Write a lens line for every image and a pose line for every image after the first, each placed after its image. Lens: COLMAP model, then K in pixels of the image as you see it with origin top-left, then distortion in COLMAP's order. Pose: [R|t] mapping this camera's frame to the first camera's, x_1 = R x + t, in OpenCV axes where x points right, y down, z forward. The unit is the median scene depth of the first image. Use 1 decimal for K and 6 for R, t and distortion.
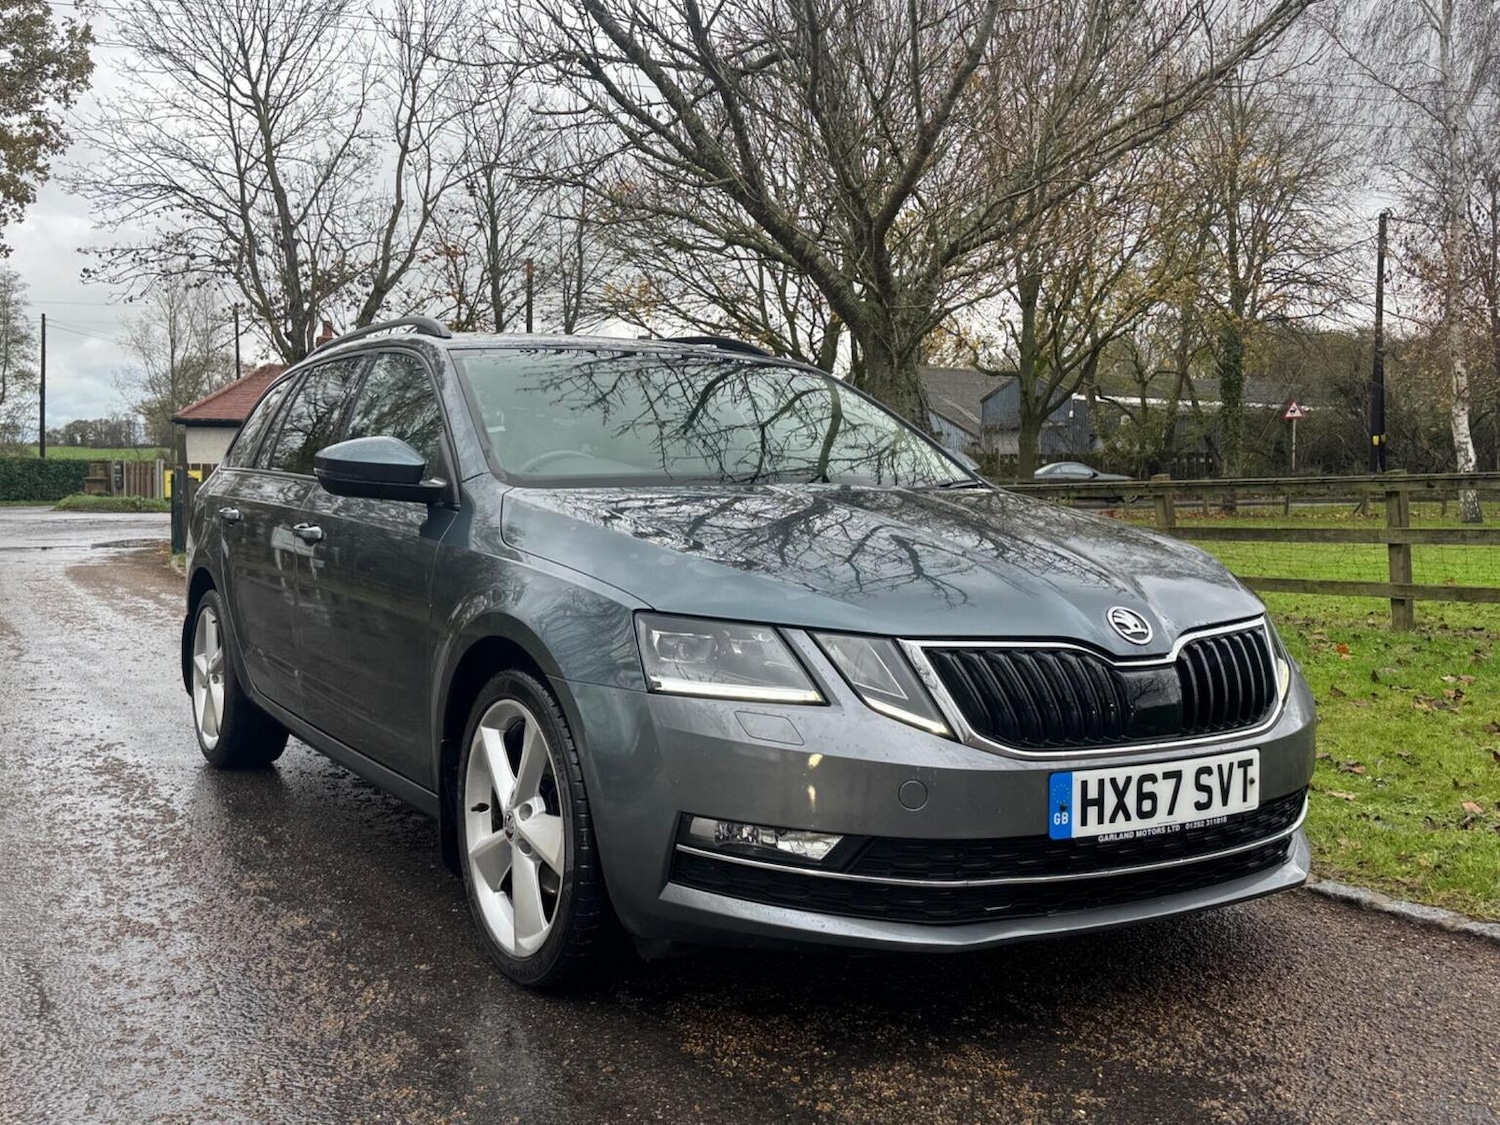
lens RADIAL K [[1430.6, 0, 764.8], [0, 1430.6, 569.6], [0, 0, 1]] dist [0.187514, -0.349145]
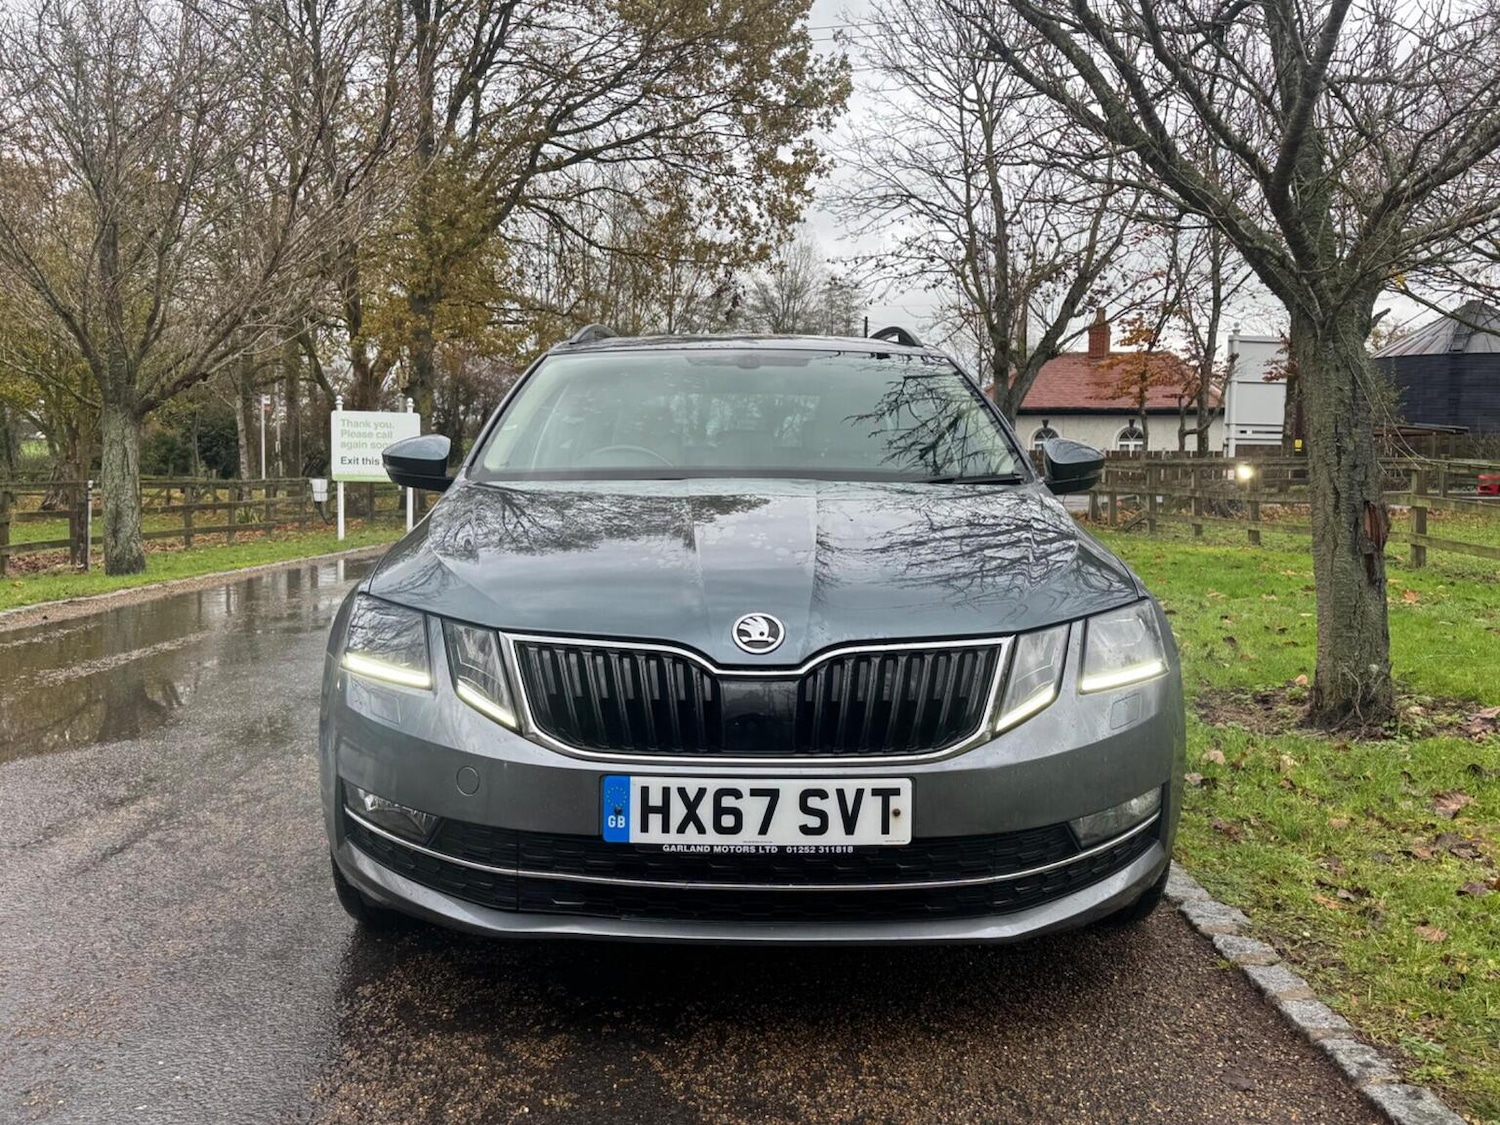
lens RADIAL K [[1470.8, 0, 750.0], [0, 1470.8, 562.5], [0, 0, 1]] dist [0.109891, -0.368306]
pose [[0.853405, 0.034740, -0.520089, 0.744257], [-0.033237, 0.999373, 0.012216, -0.019182], [0.520187, 0.006861, 0.854025, 0.169801]]
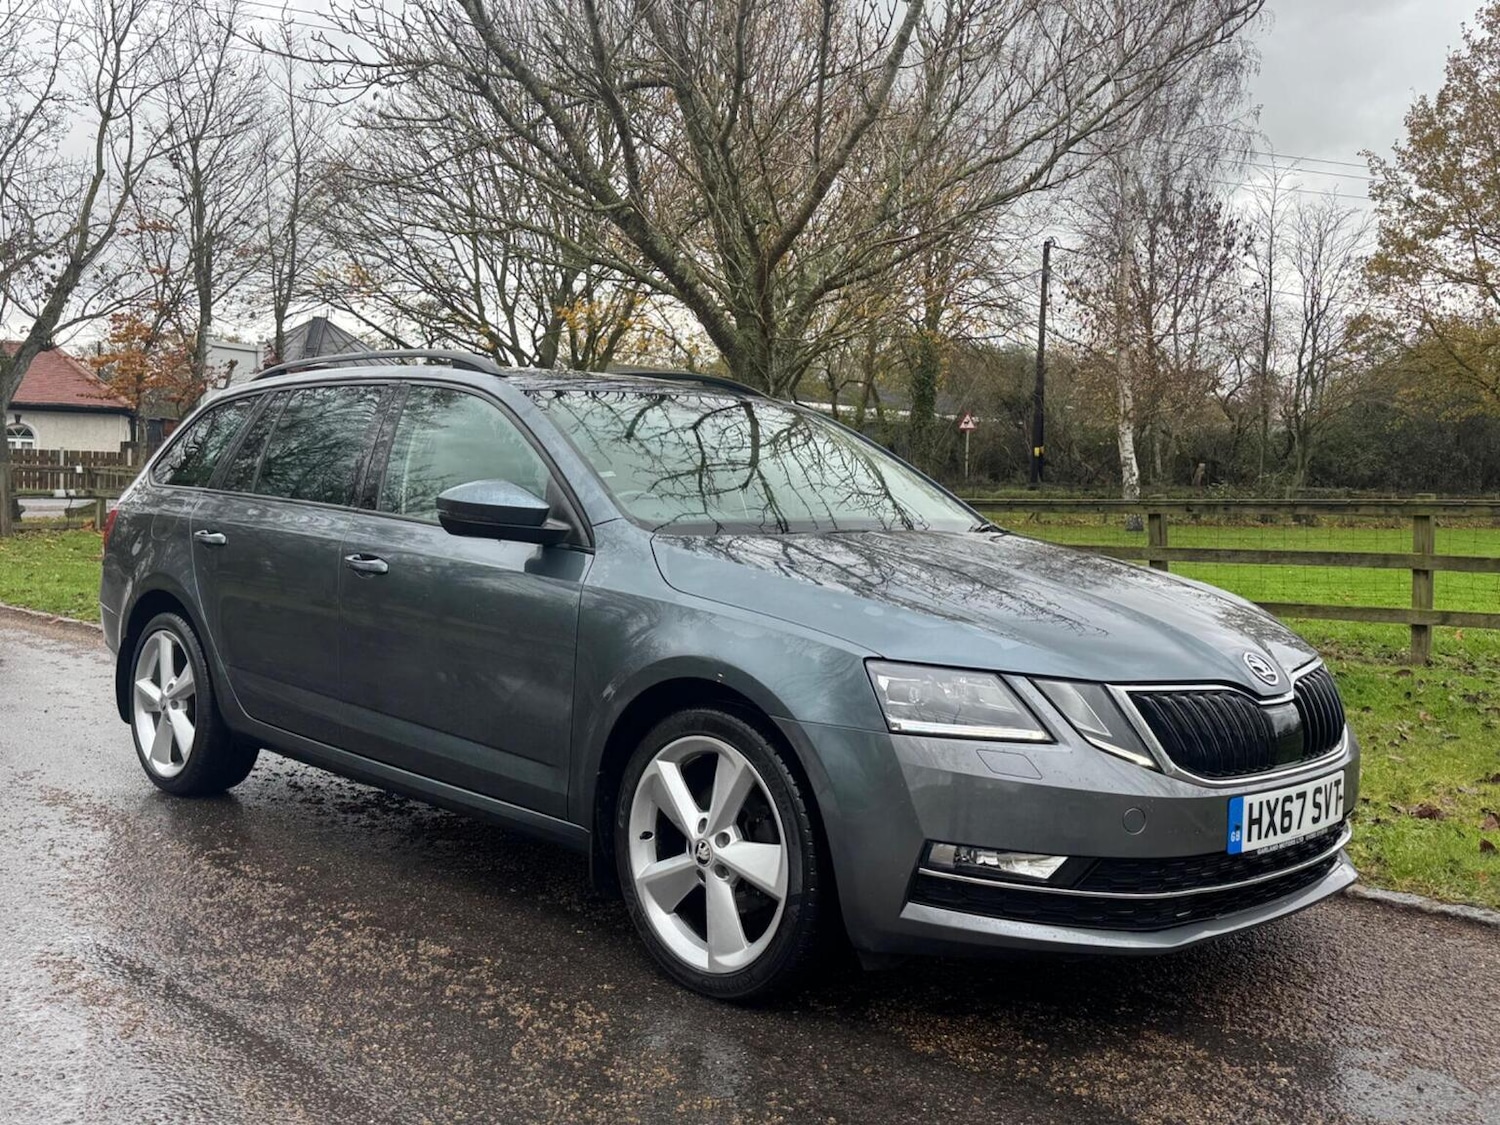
lens RADIAL K [[1431.5, 0, 762.1], [0, 1431.5, 570.7], [0, 0, 1]] dist [0.179047, -0.327168]
pose [[0.976165, 0.007753, 0.216891, -0.399267], [-0.008631, 0.999958, 0.003100, -0.041140], [-0.216857, -0.004898, 0.976191, -0.068278]]
